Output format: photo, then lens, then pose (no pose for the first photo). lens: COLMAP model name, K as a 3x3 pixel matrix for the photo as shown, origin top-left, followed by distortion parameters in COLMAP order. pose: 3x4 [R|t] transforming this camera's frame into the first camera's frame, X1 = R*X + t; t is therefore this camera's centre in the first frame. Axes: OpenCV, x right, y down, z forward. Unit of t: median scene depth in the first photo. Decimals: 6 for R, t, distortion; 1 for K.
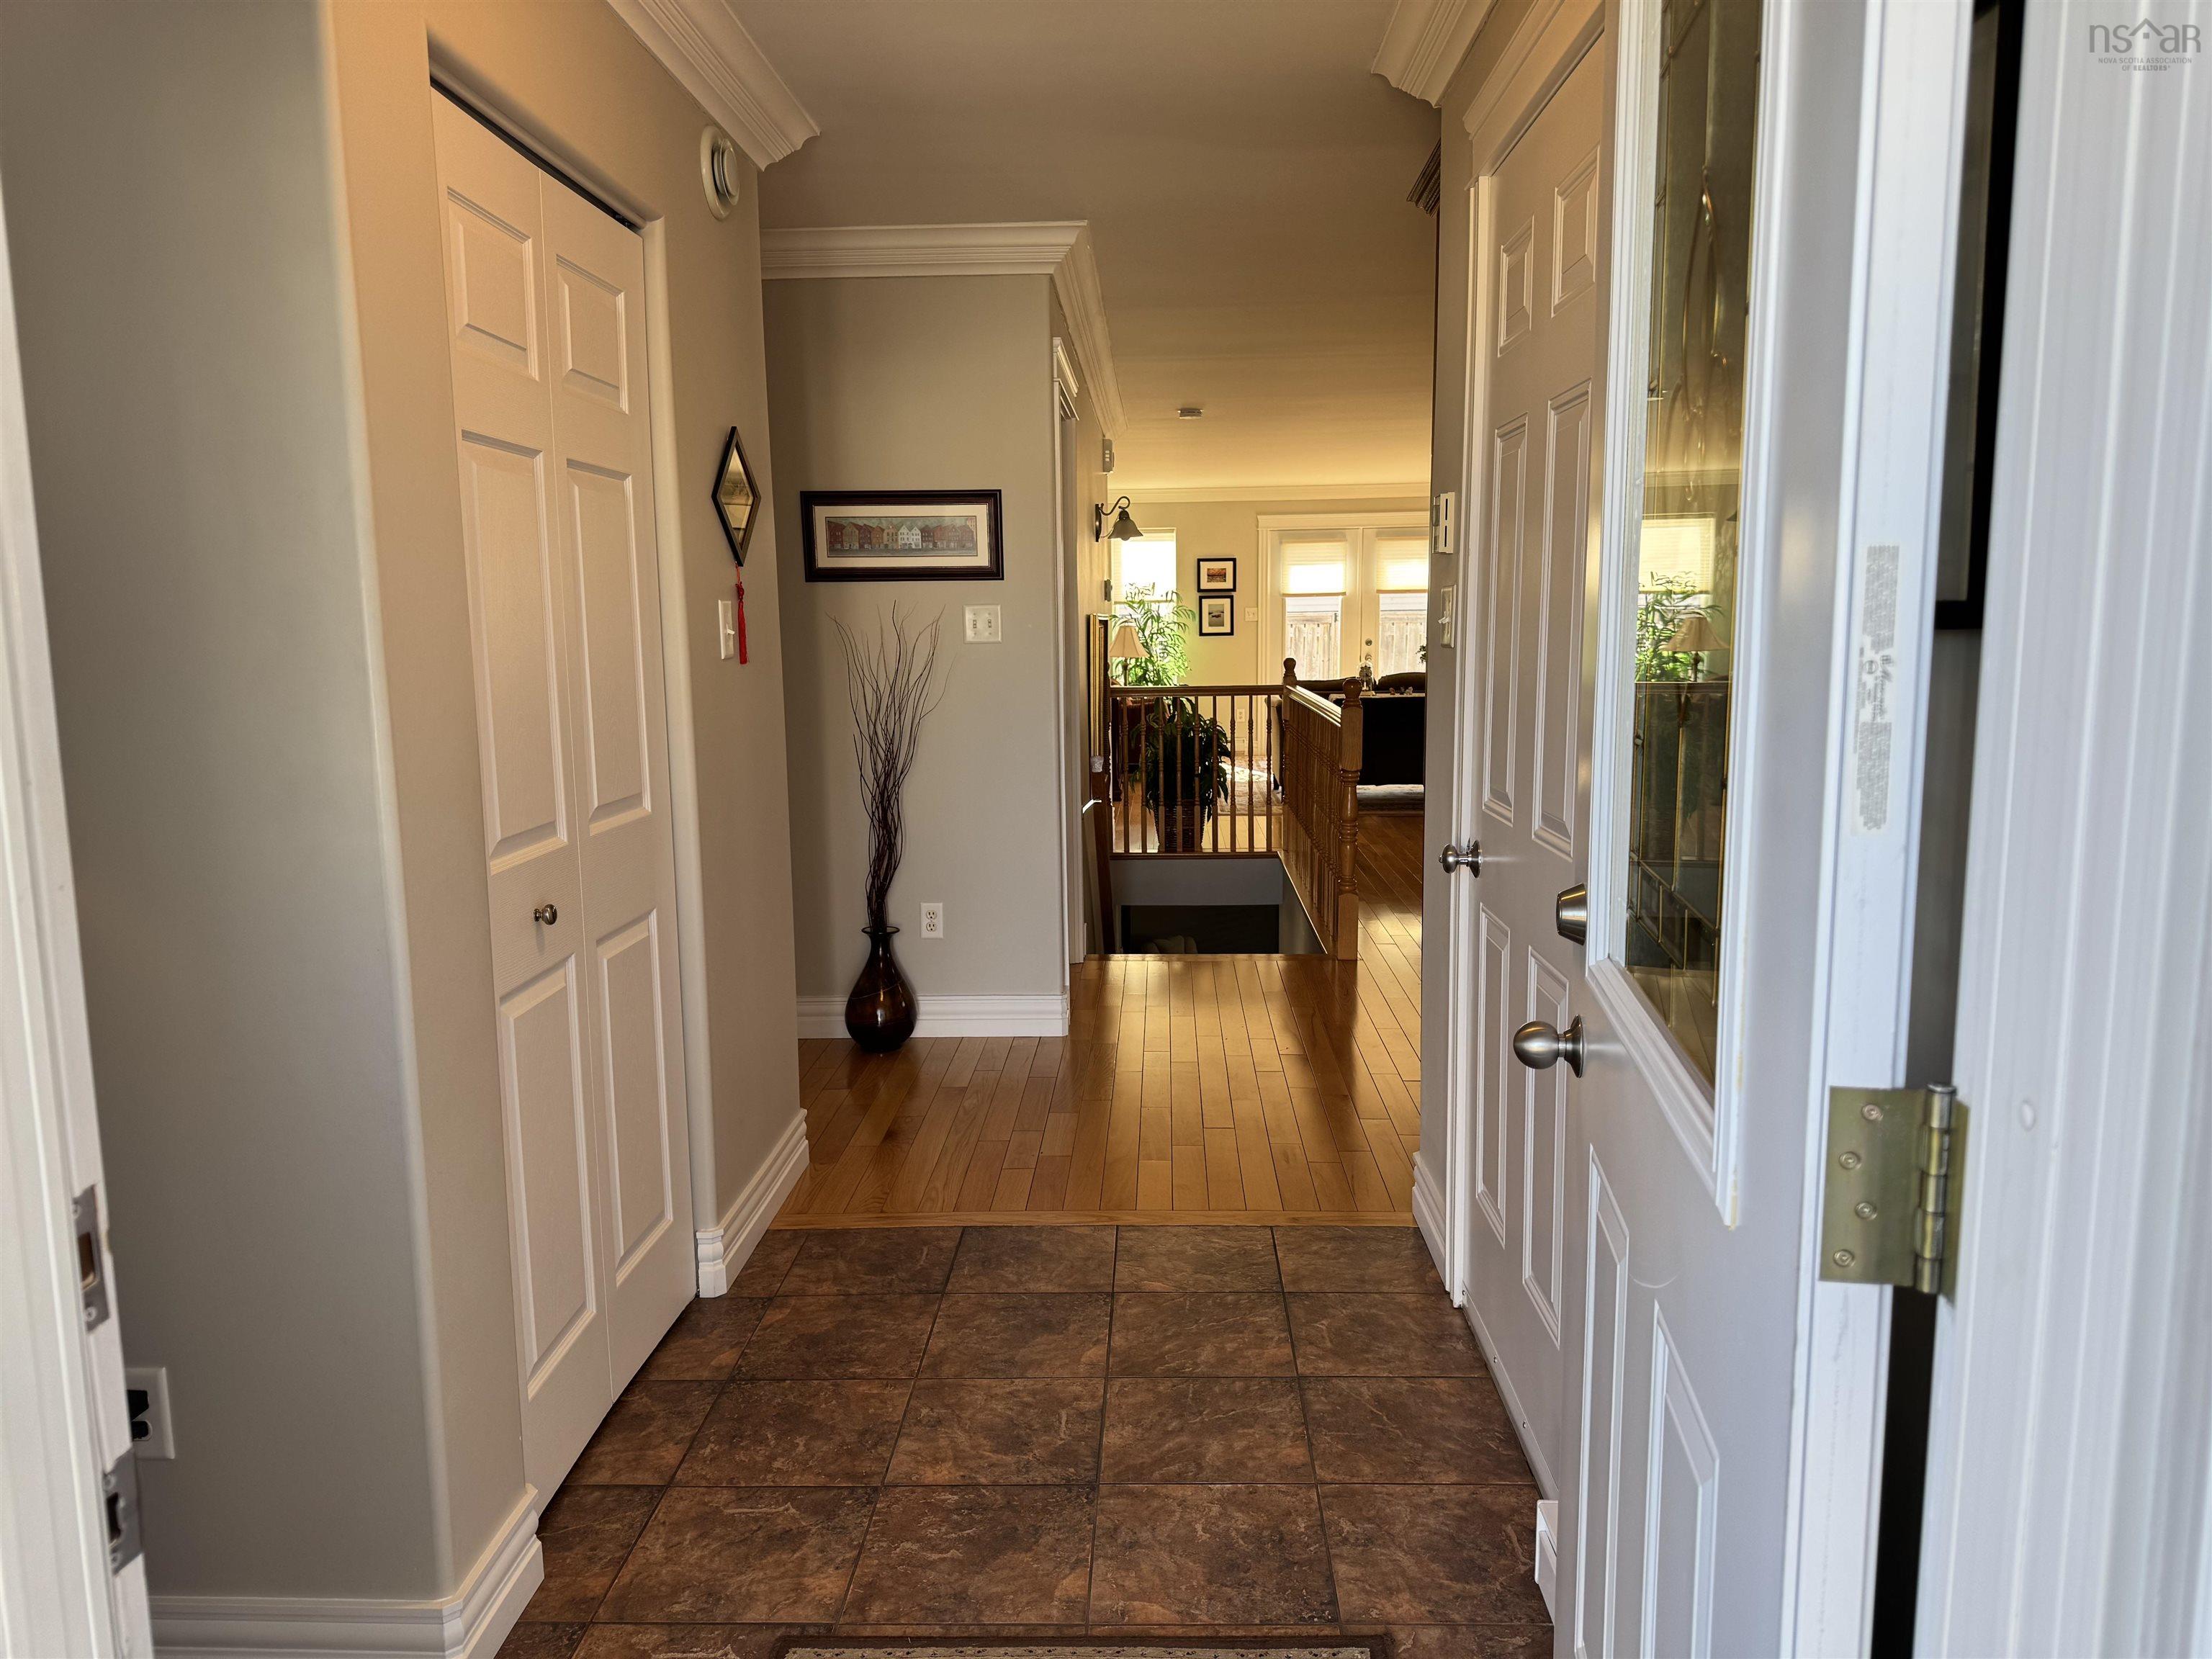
lens RADIAL K [[1540.4, 0, 1117.7], [0, 1540.4, 826.4], [0, 0, 1]] dist [0.098839, -0.141744]
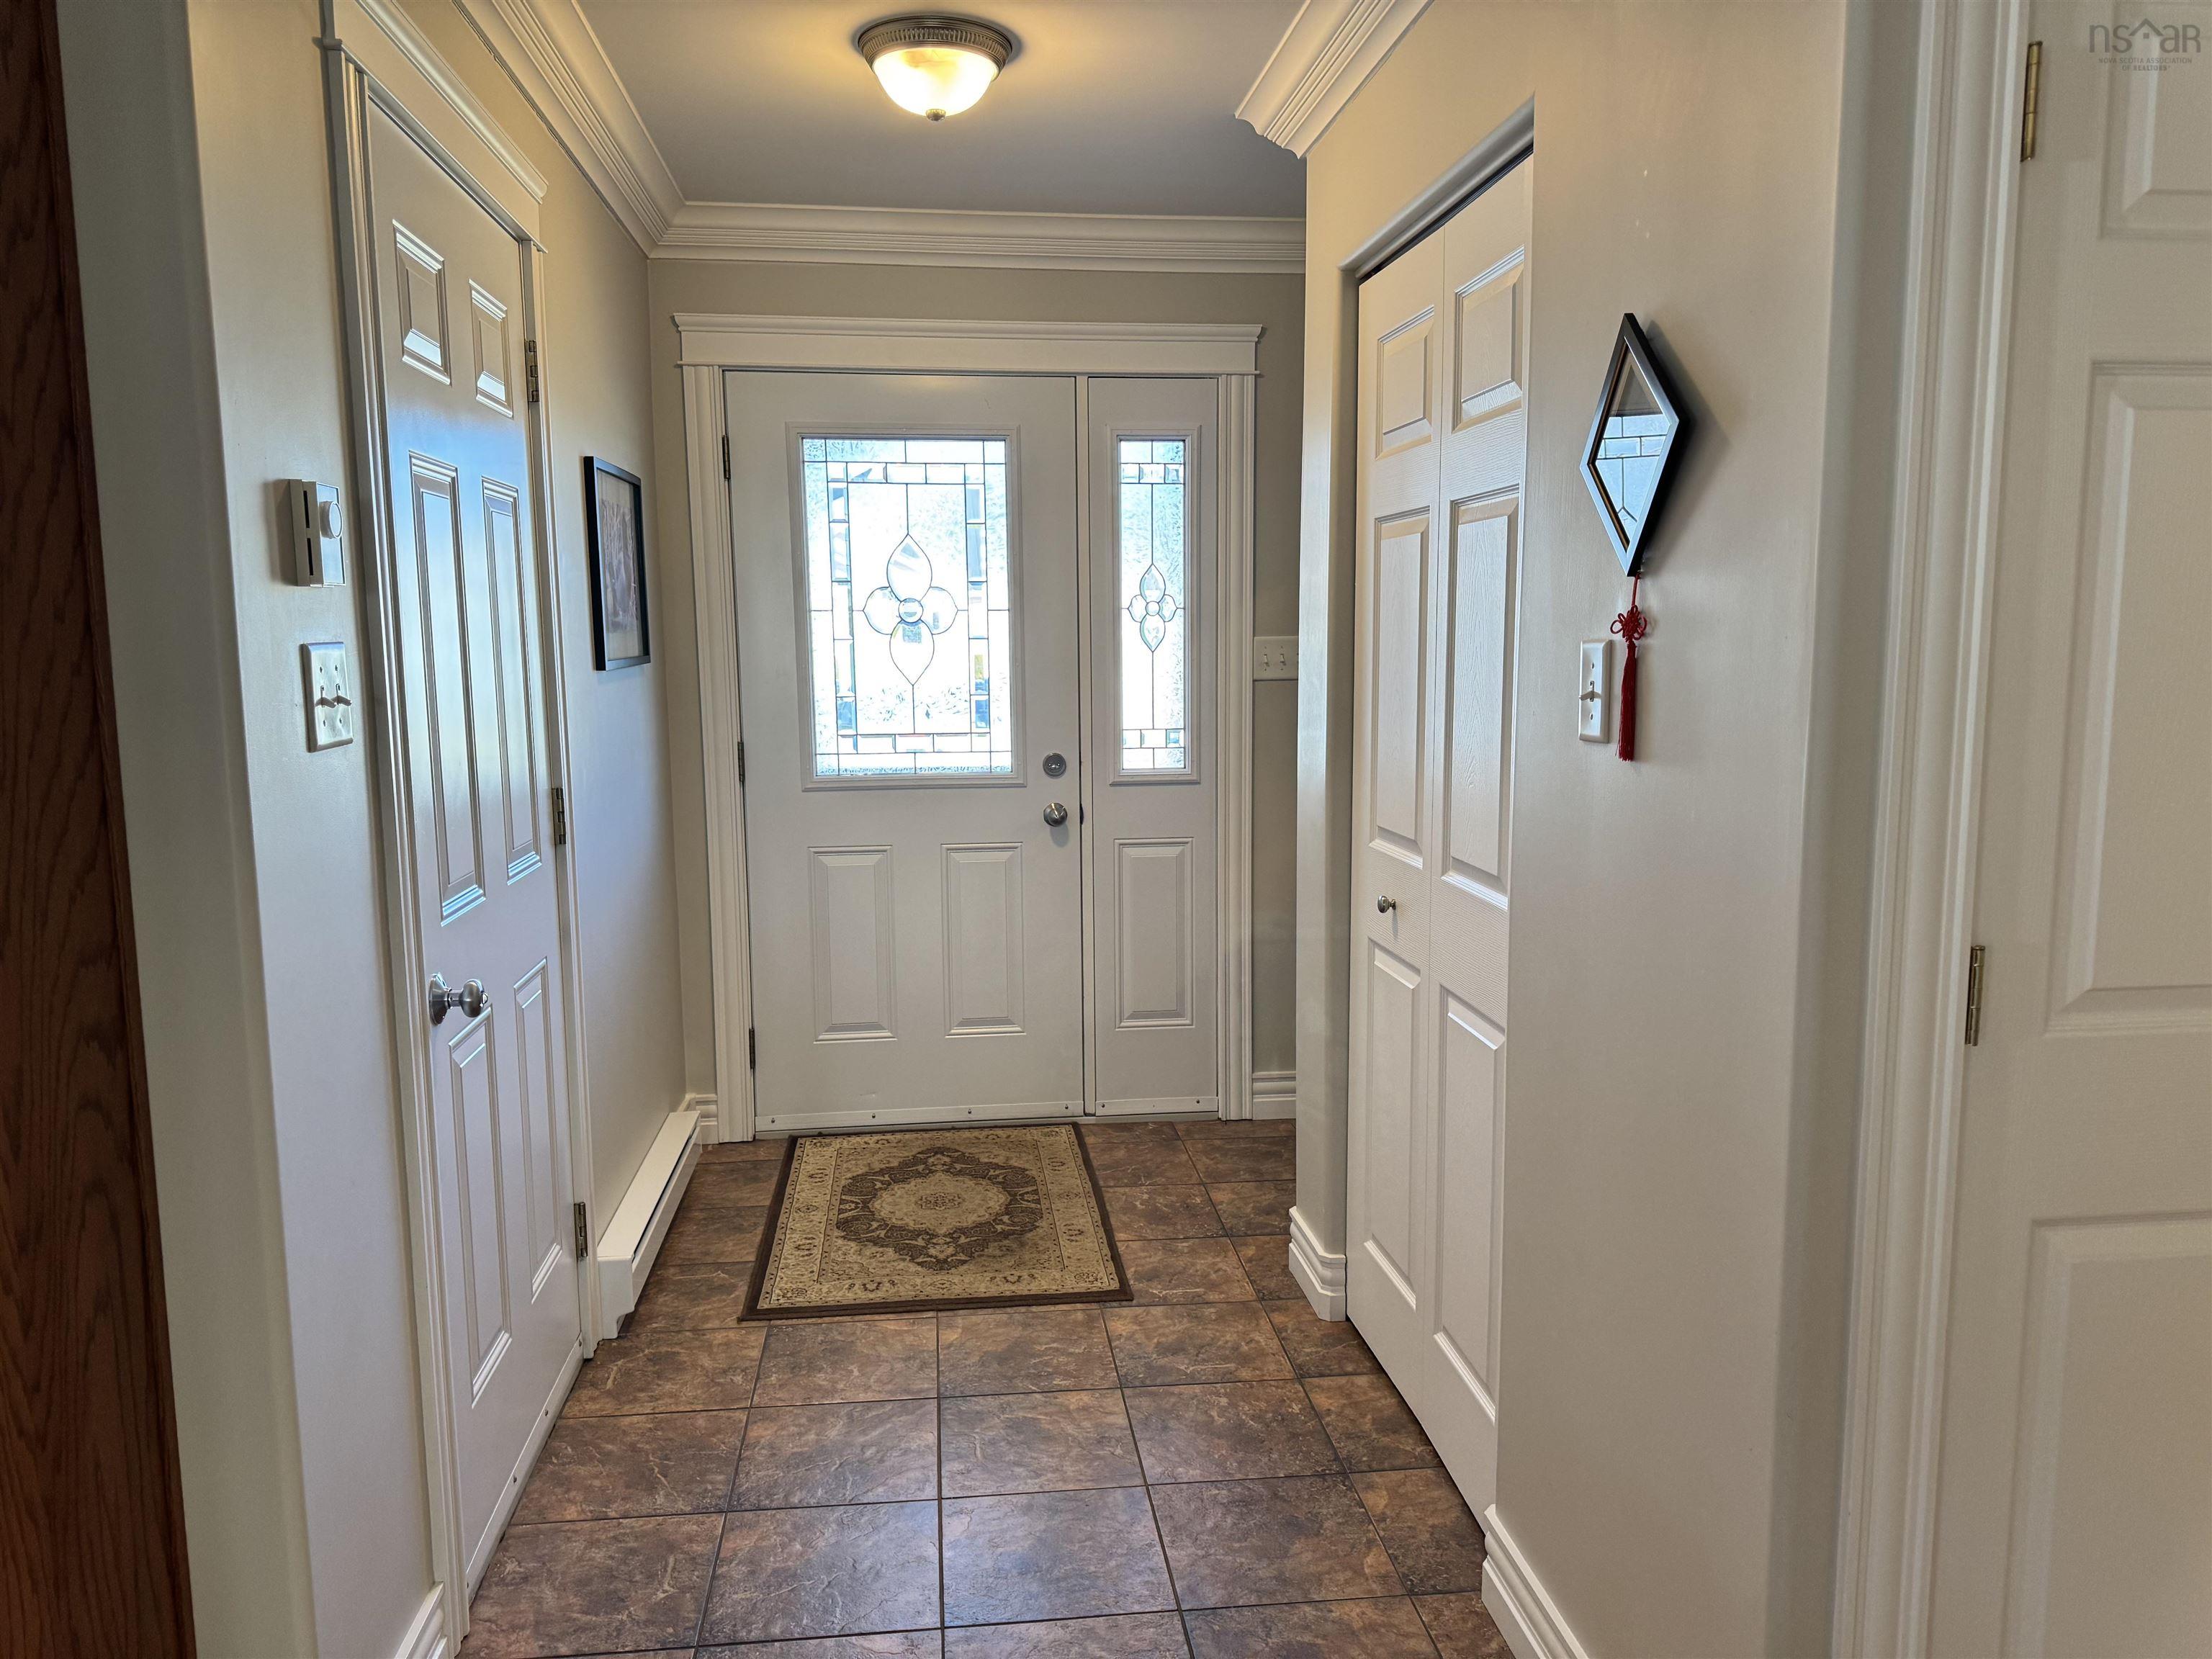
lens RADIAL K [[1540.4, 0, 1117.7], [0, 1540.4, 826.4], [0, 0, 1]] dist [0.098839, -0.141744]
pose [[-0.987691, 0.042077, -0.150653, 0.013181], [0.001097, 0.964980, 0.262323, -0.308519], [0.156415, 0.258929, -0.953148, 2.048782]]
